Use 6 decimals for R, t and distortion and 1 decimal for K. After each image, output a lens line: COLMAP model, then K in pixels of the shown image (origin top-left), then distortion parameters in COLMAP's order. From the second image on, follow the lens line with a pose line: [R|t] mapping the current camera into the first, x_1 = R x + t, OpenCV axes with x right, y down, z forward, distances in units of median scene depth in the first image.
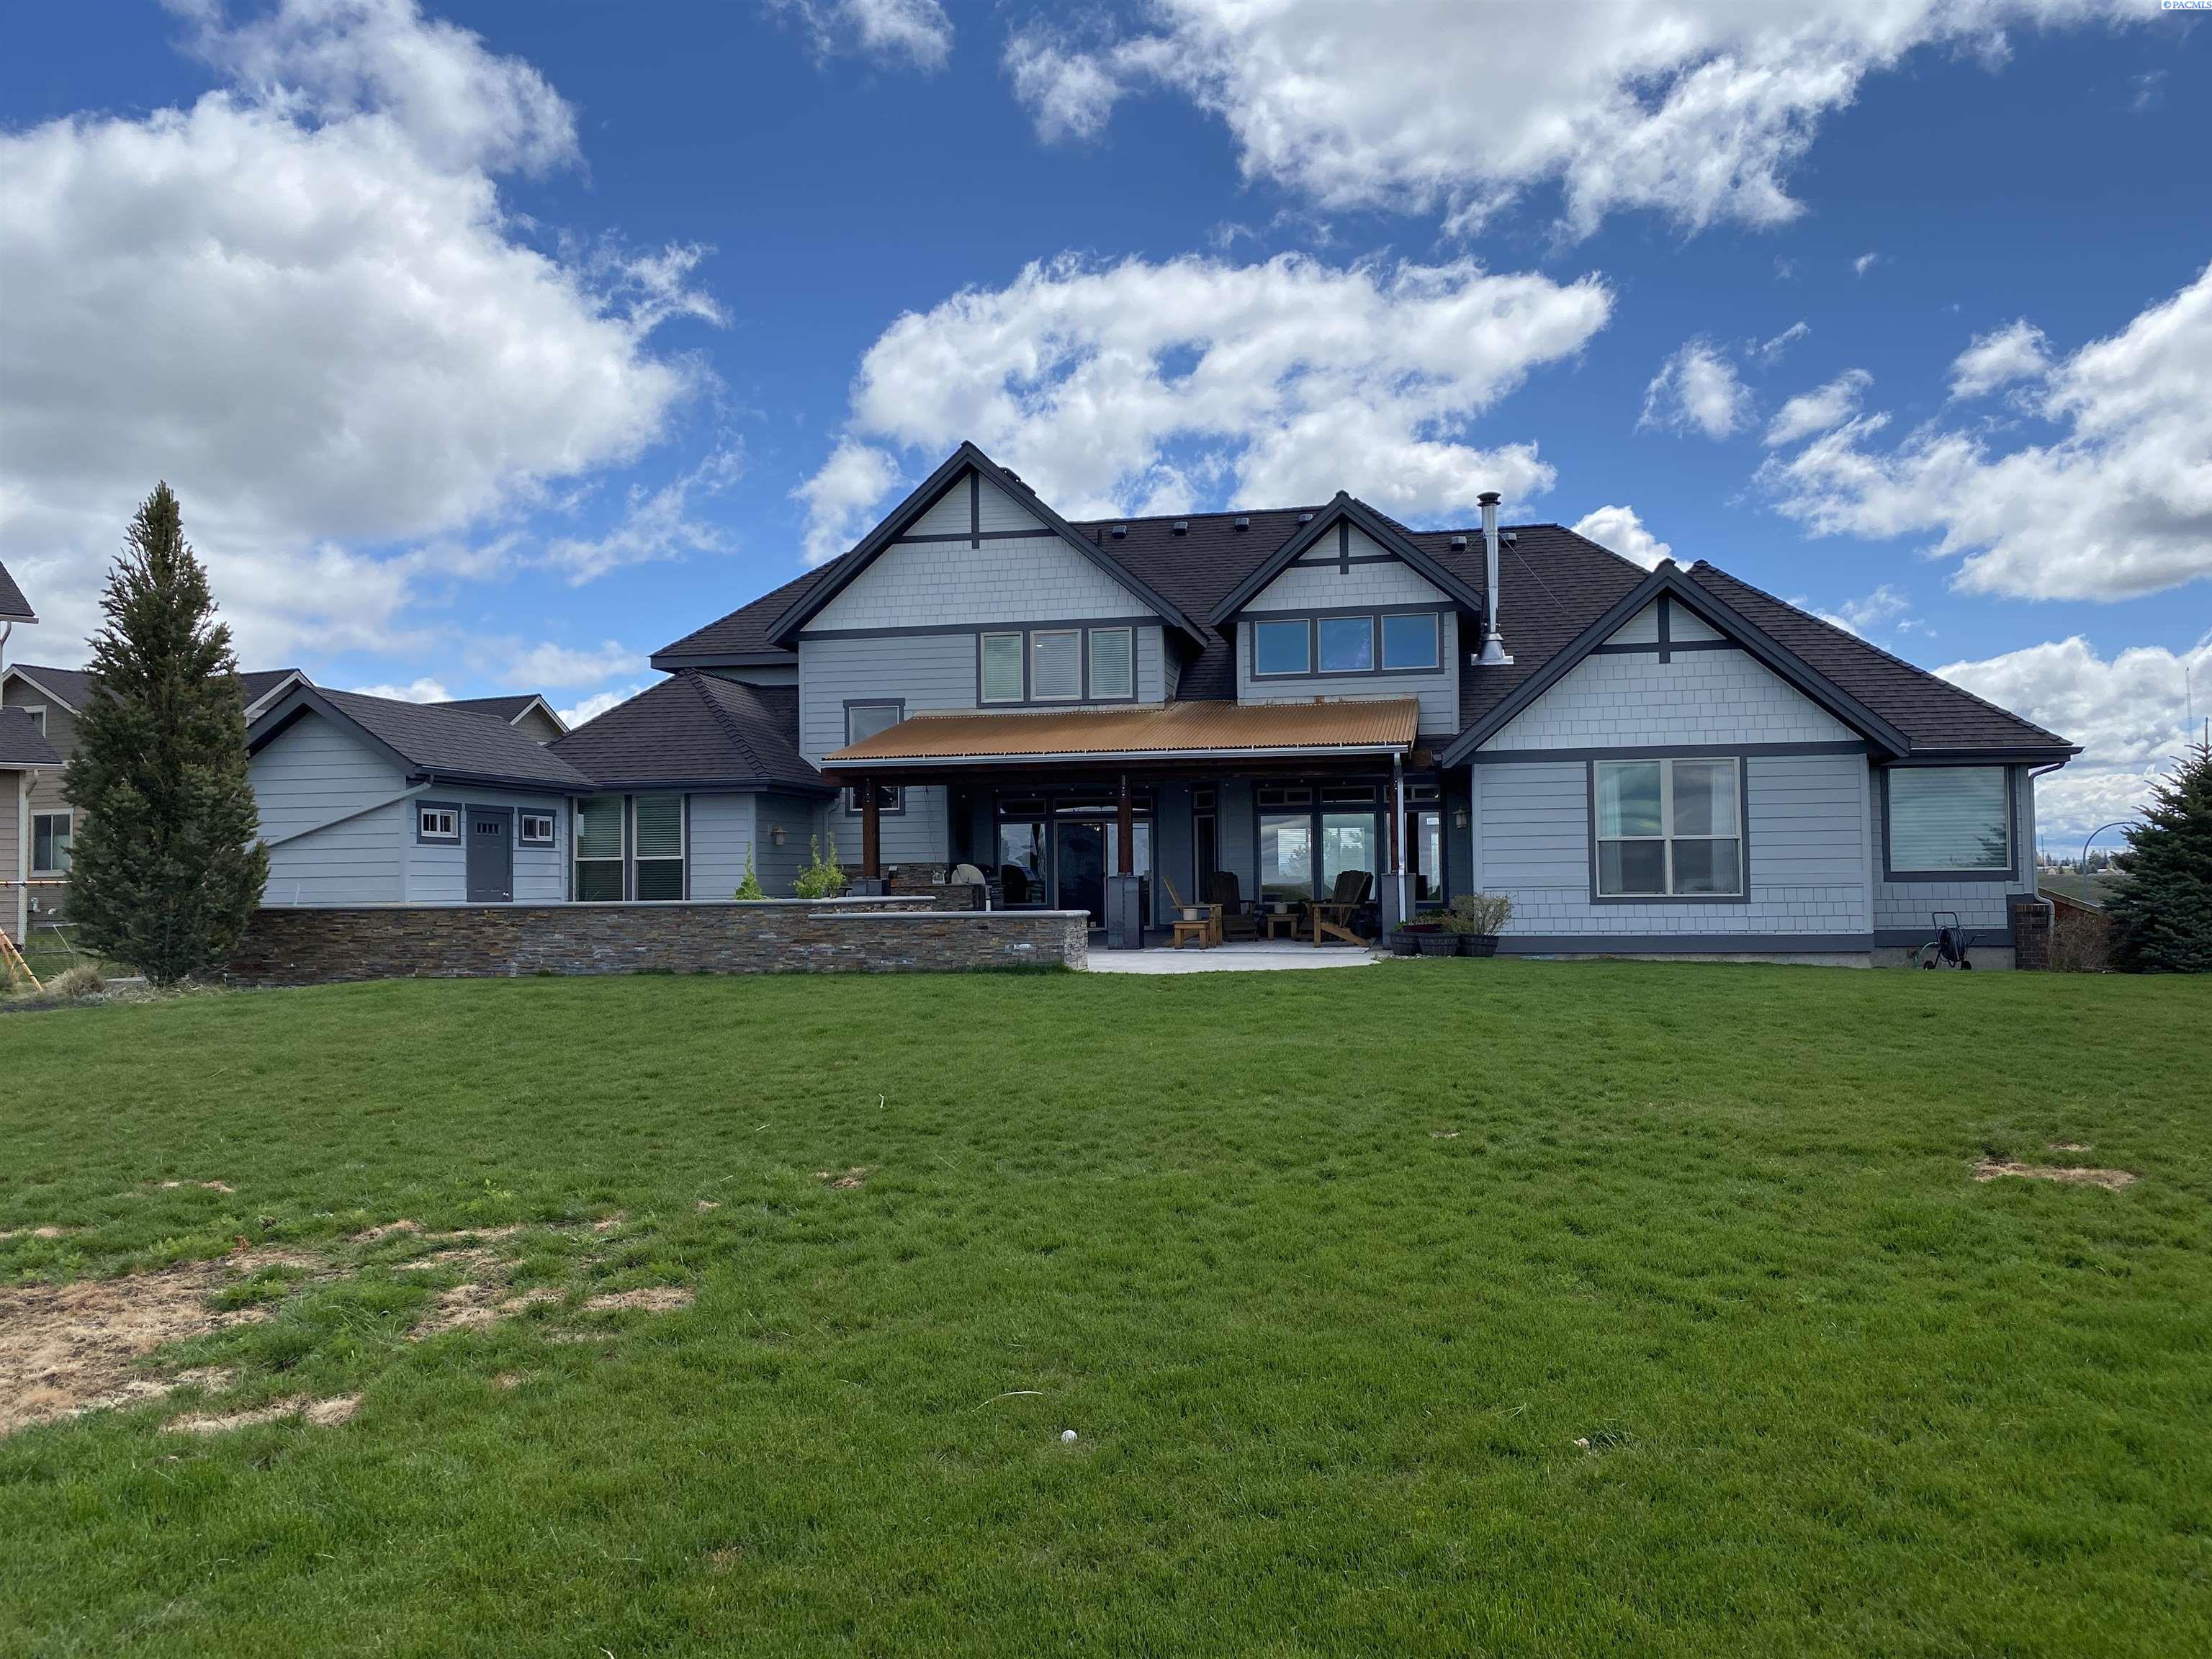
lens RADIAL K [[1687.0, 0, 1110.1], [0, 1687.0, 822.6], [0, 0, 1]] dist [-0.011484, 0.013144]
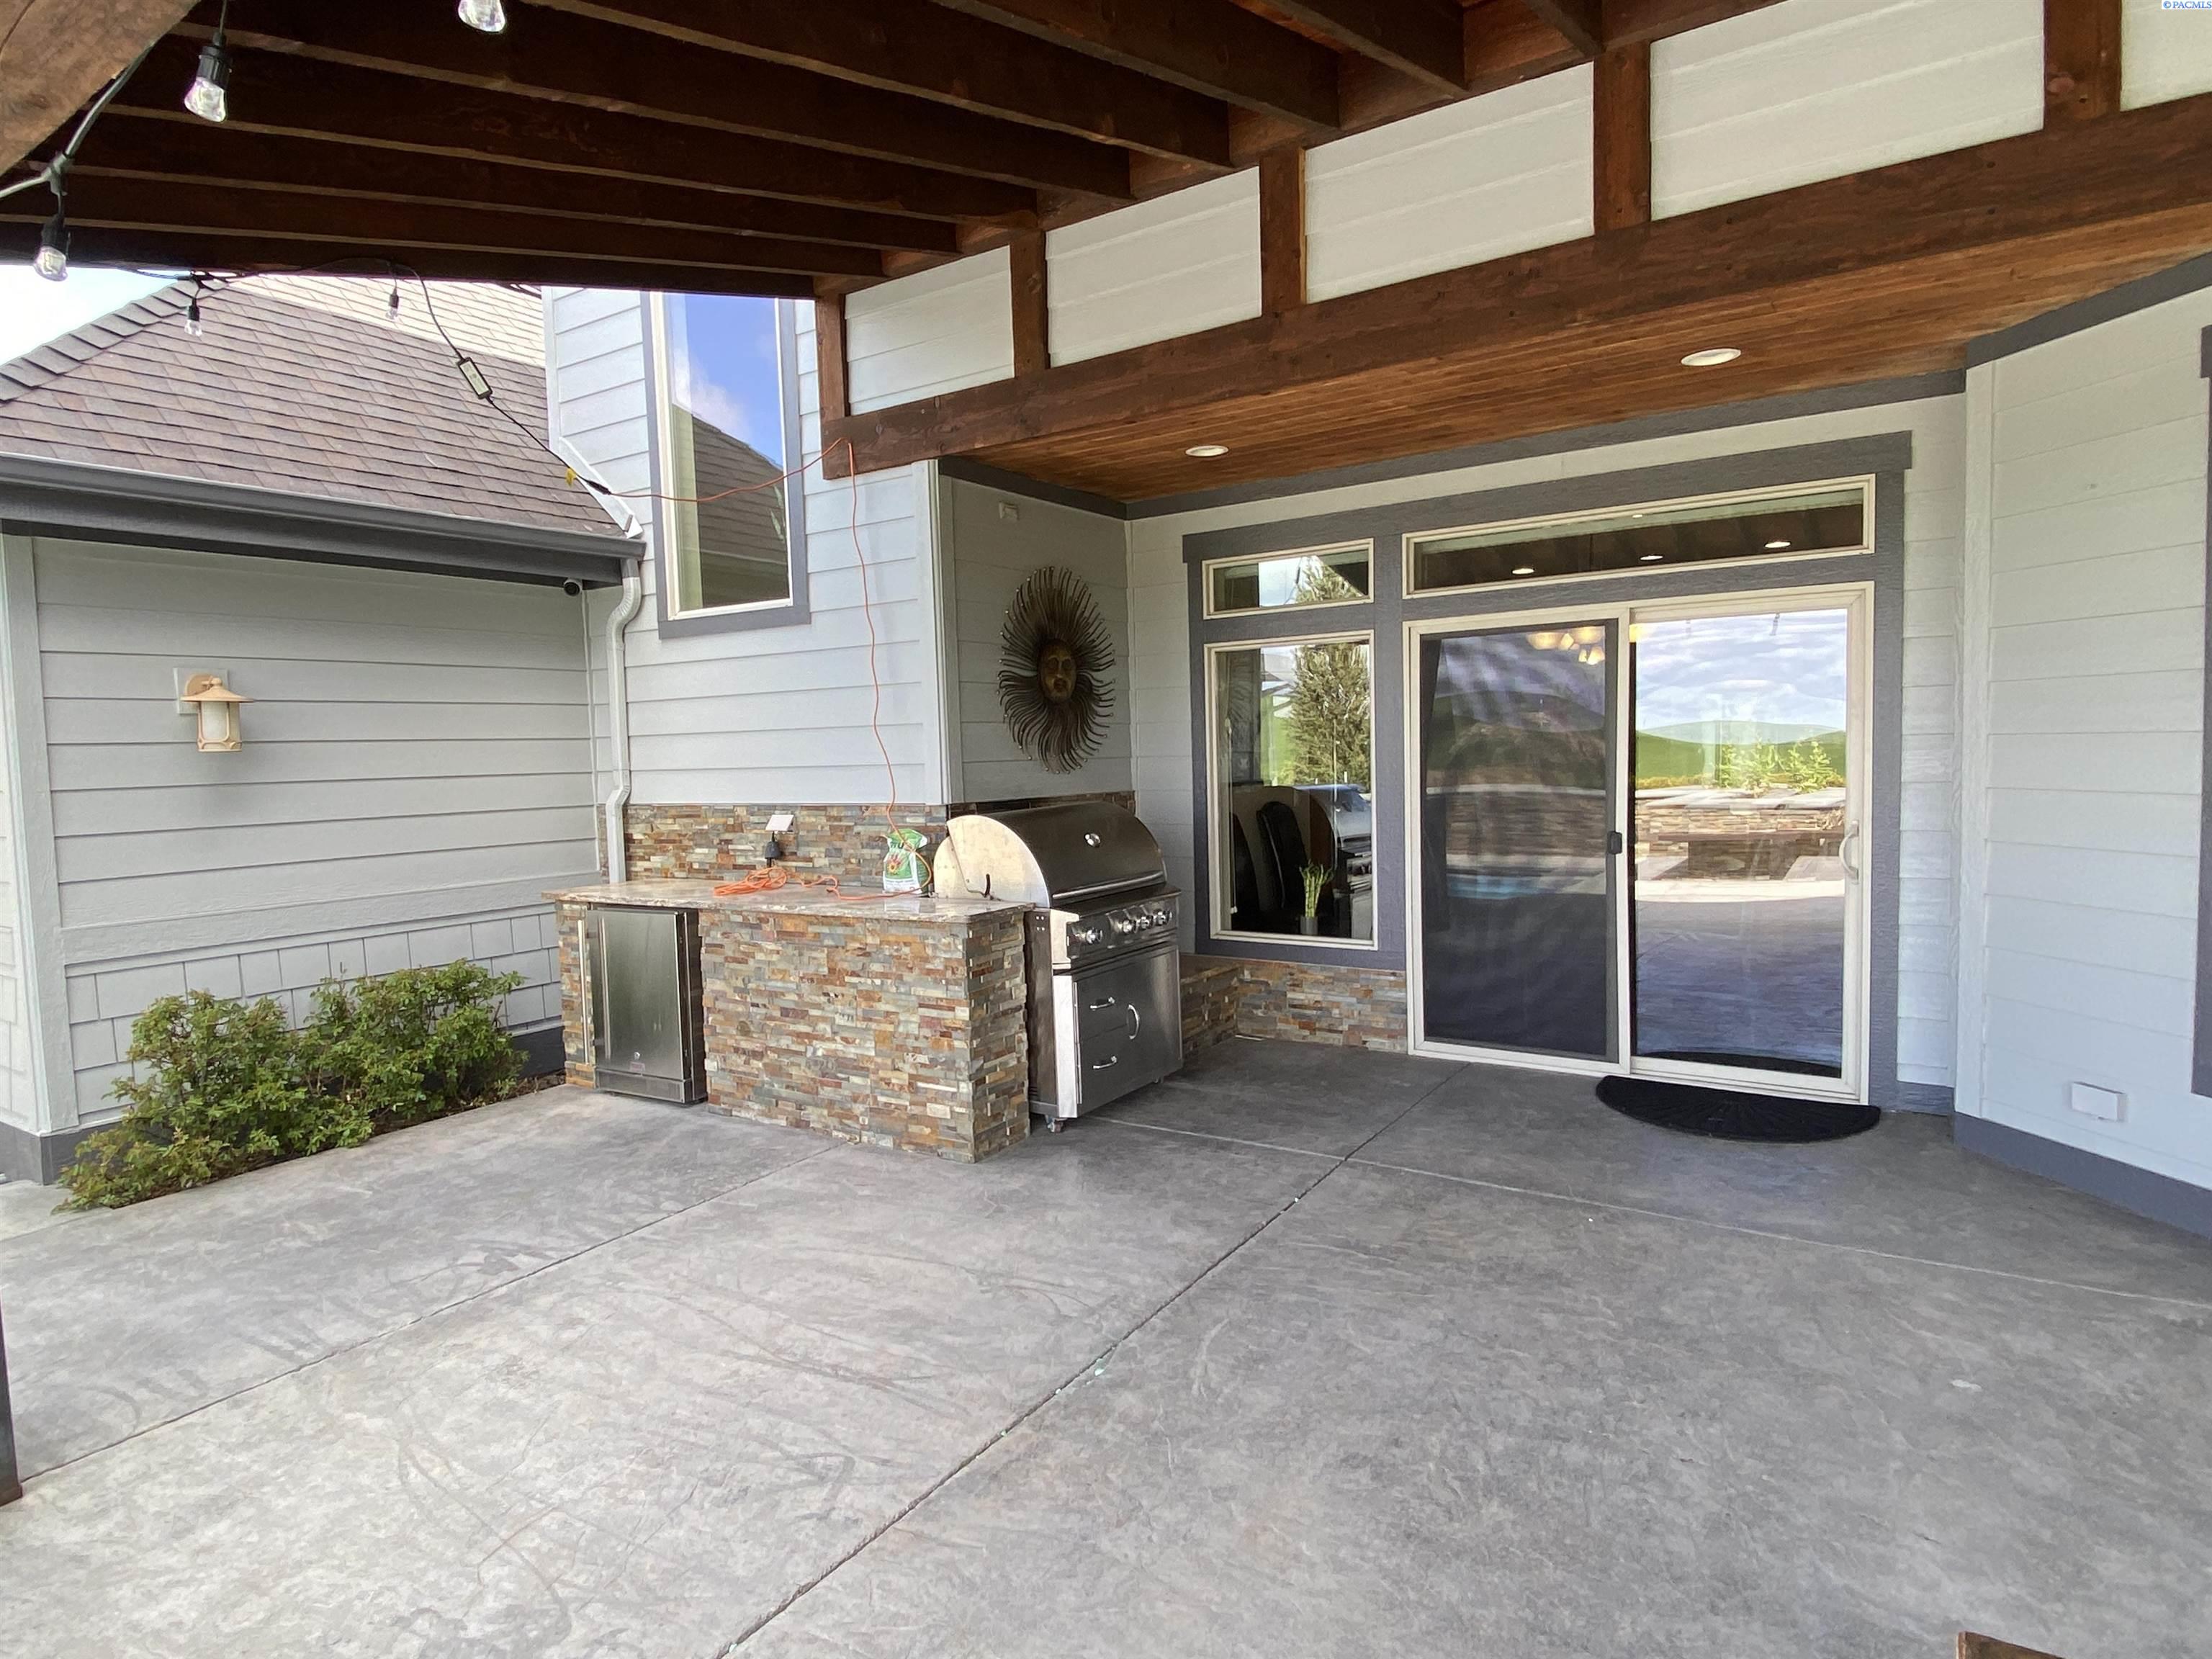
lens RADIAL K [[1225.0, 0, 1116.2], [0, 1225.0, 827.2], [0, 0, 1]] dist [0.014241, -0.006497]
pose [[0.926374, 0.010796, -0.376451, -0.004475], [0.029050, 0.994562, 0.100011, 0.010005], [0.375483, -0.103583, 0.921023, 0.865271]]
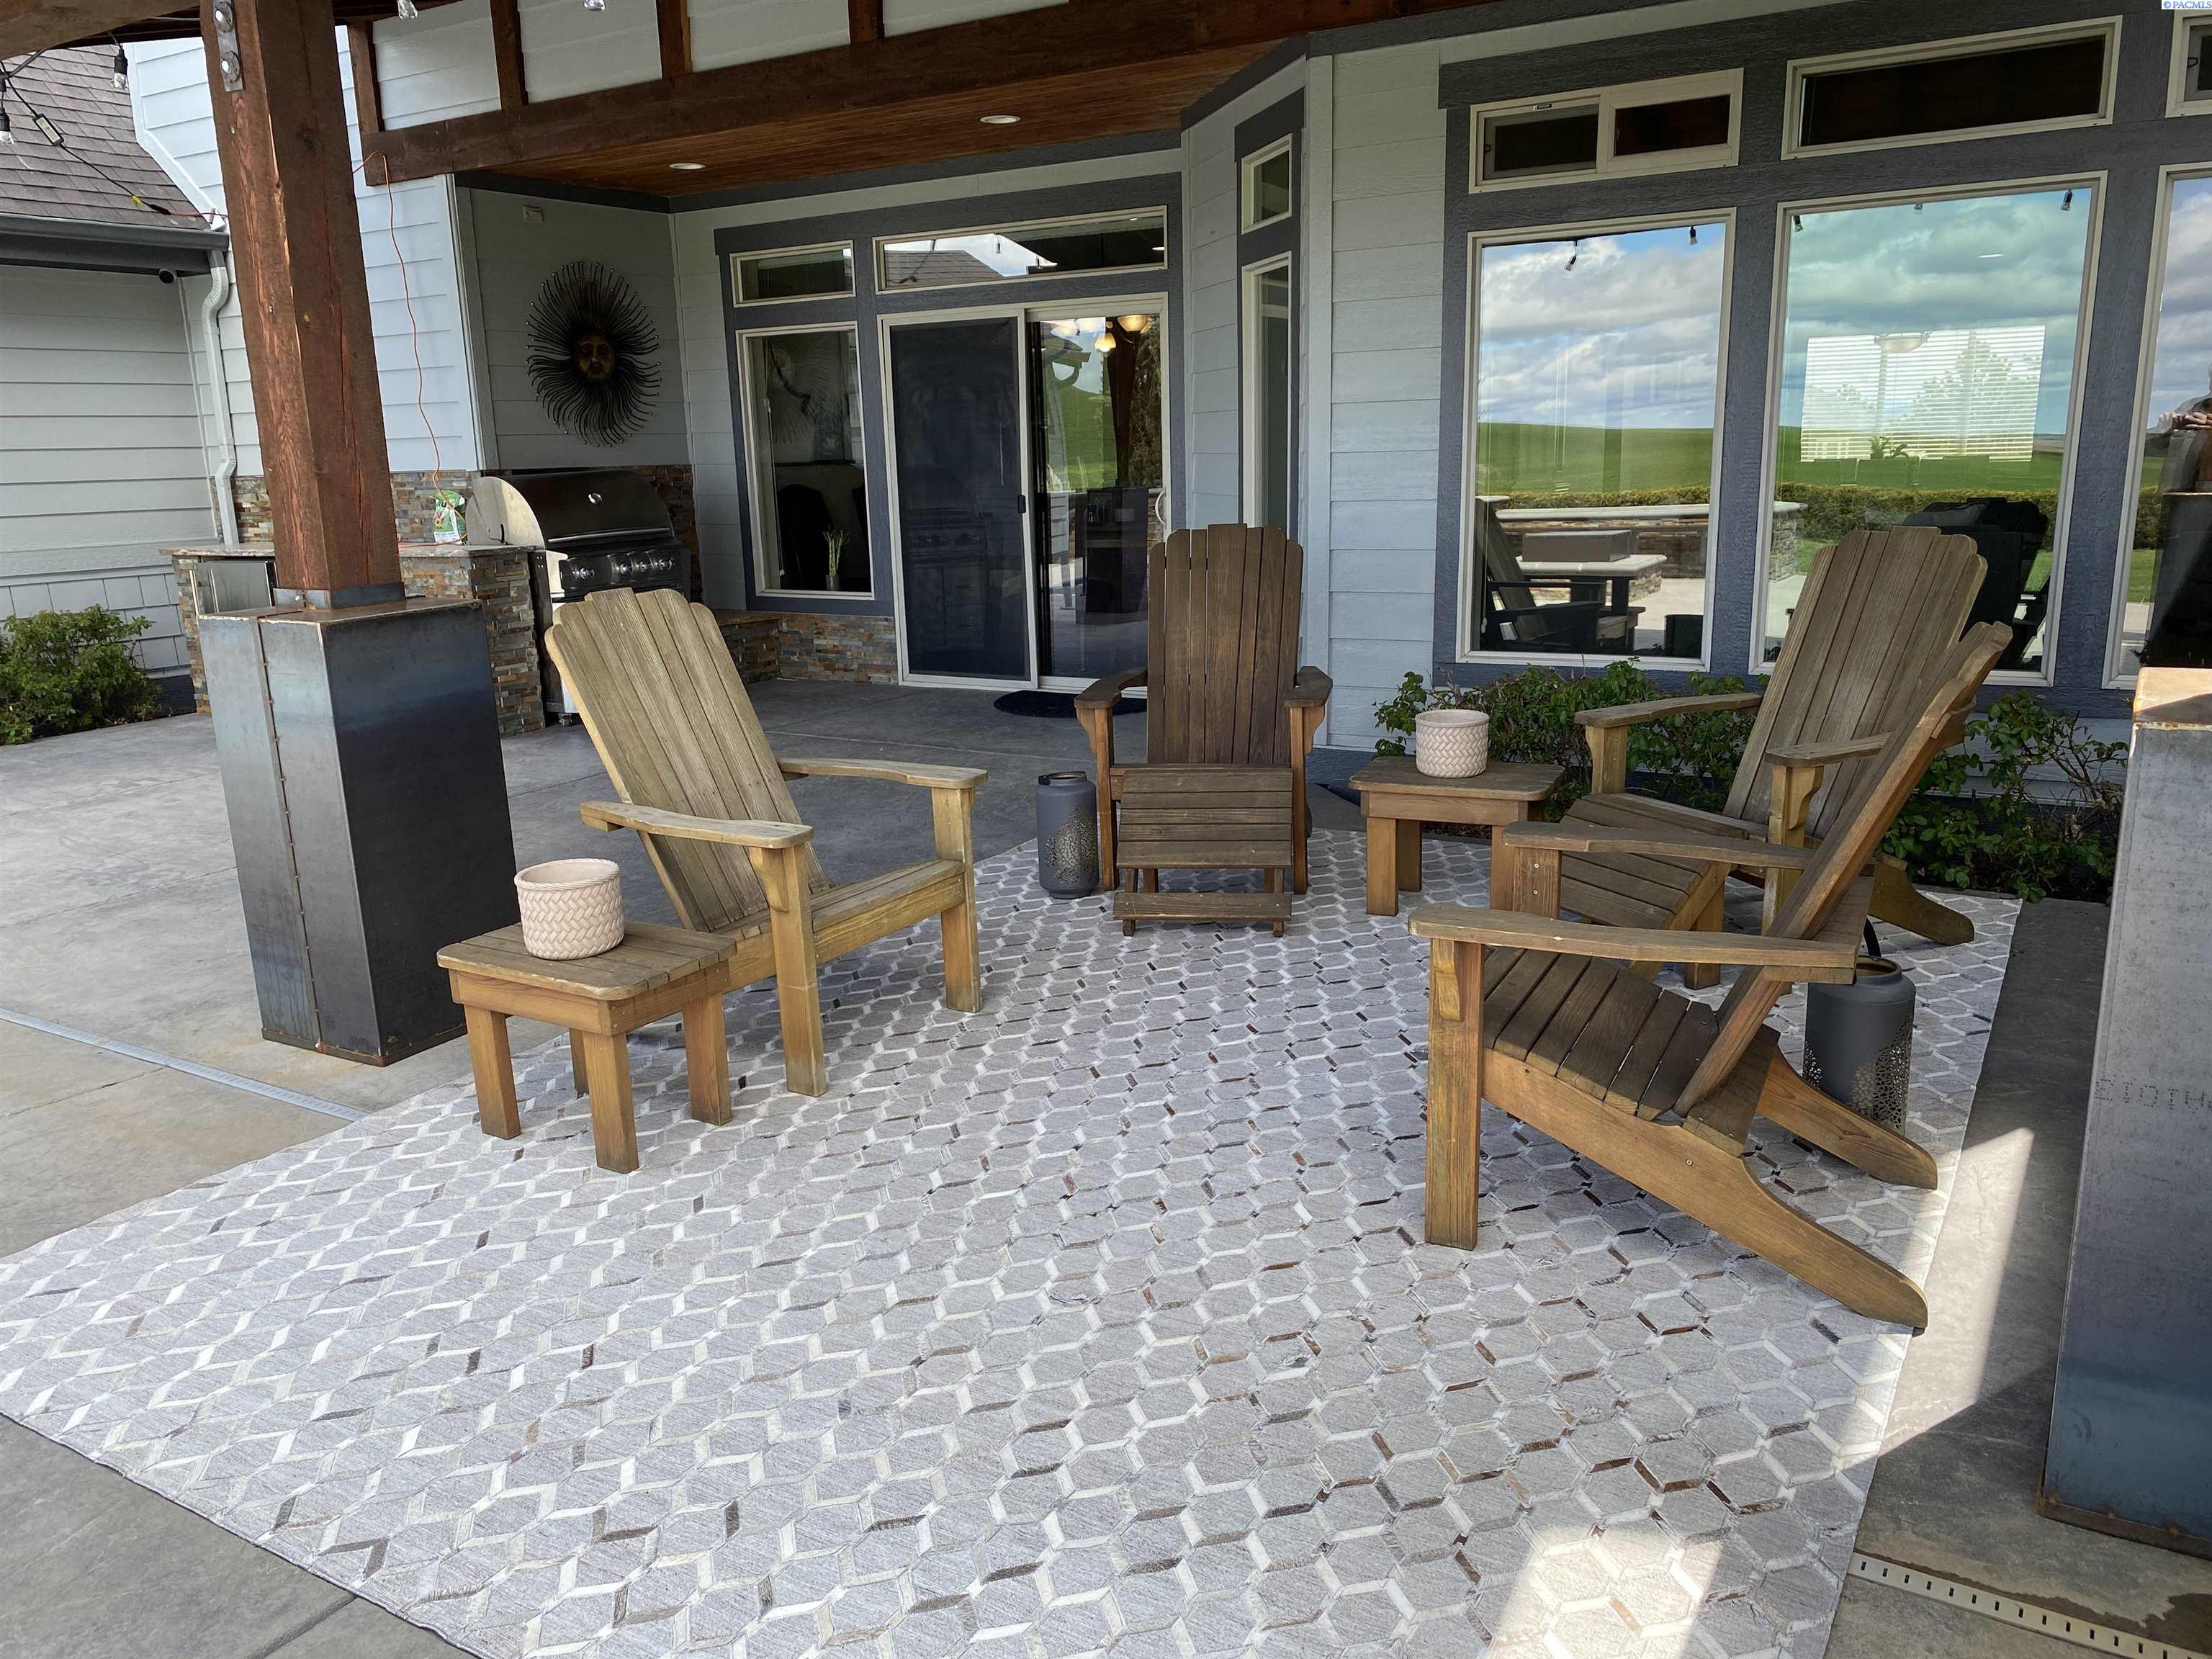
lens RADIAL K [[1687.0, 0, 1108.9], [0, 1687.0, 843.6], [0, 0, 1]] dist [-0.011484, 0.013144]
pose [[0.936519, 0.070757, -0.343404, 0.121792], [0.025460, 0.963116, 0.267880, 0.010353], [0.349692, -0.259618, 0.900174, 0.769794]]
